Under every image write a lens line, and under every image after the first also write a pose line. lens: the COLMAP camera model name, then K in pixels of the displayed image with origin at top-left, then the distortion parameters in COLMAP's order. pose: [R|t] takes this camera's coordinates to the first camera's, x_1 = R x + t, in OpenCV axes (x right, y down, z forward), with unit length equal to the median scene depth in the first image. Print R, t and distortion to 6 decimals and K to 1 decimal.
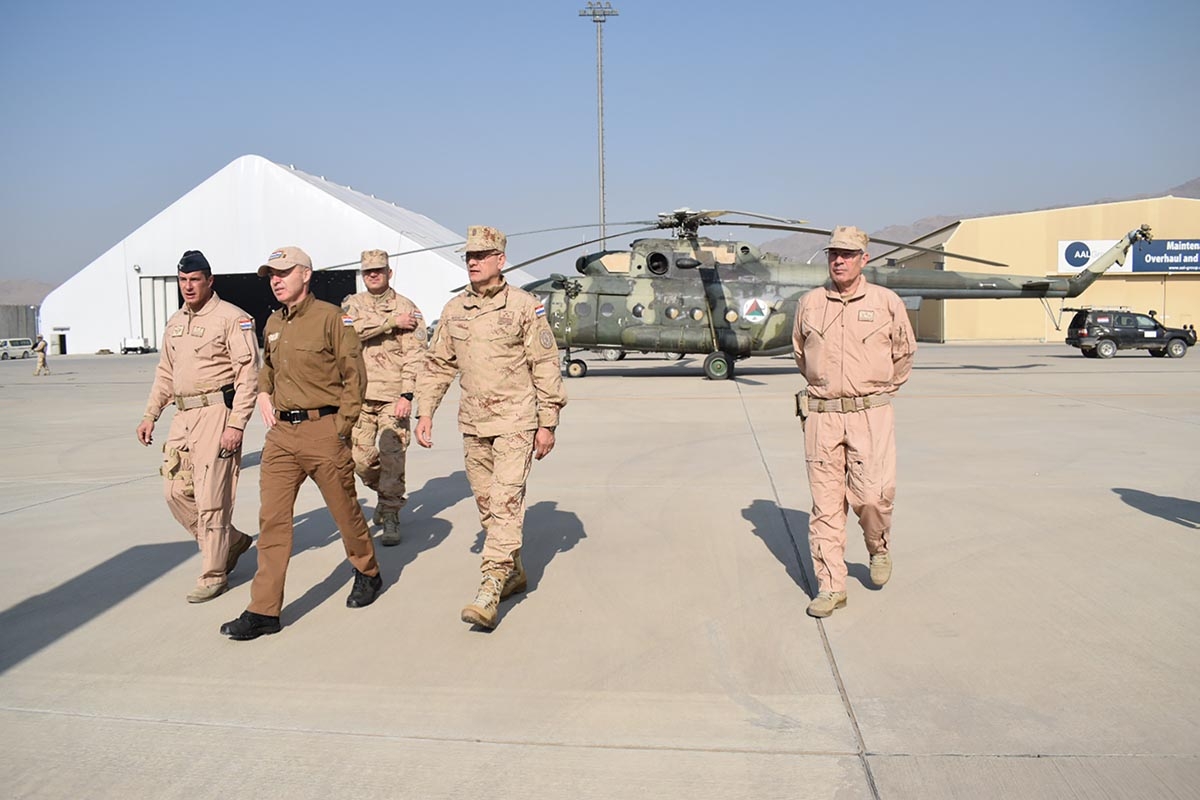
lens RADIAL K [[925.7, 0, 594.9], [0, 925.7, 402.5], [0, 0, 1]] dist [-0.099158, 0.015438]
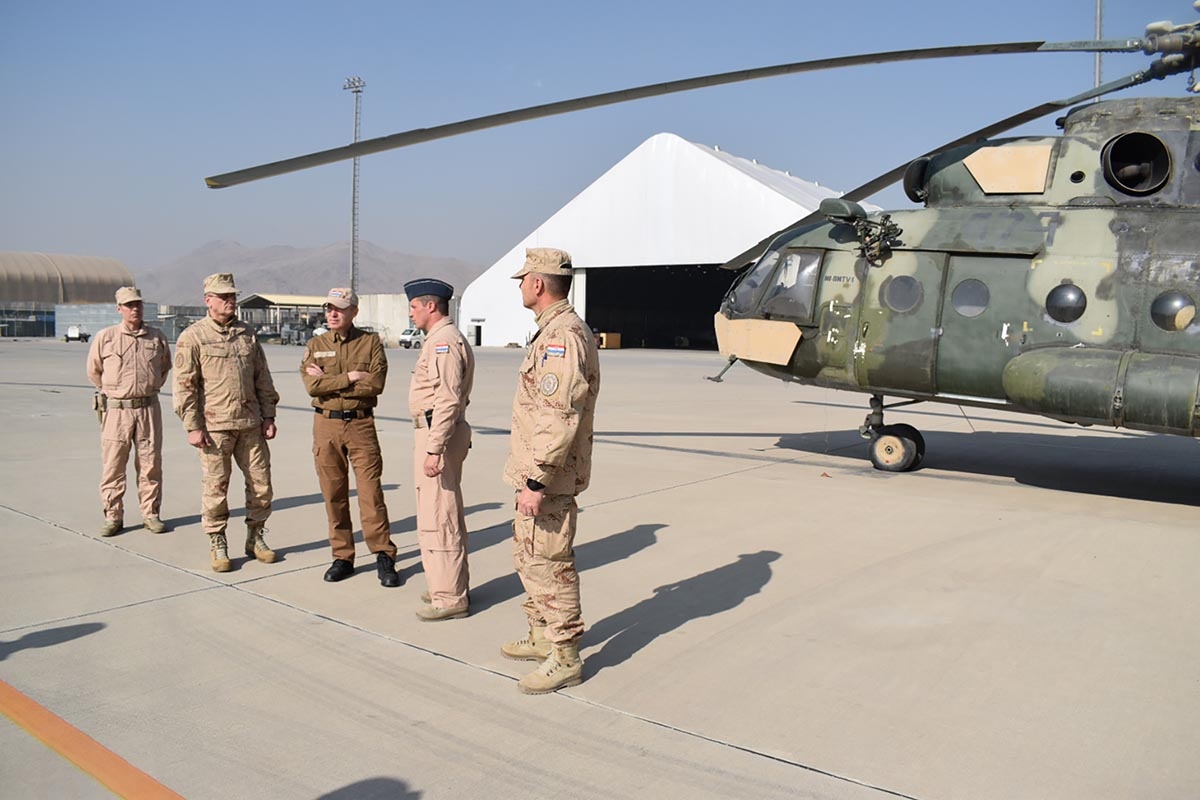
lens RADIAL K [[925.7, 0, 603.5], [0, 925.7, 398.5], [0, 0, 1]] dist [-0.099158, 0.015438]
pose [[0.876820, 0.067521, -0.476054, 0.057739], [-0.071914, 0.997370, 0.009007, -0.054523], [0.475410, 0.026337, 0.879370, 0.624804]]
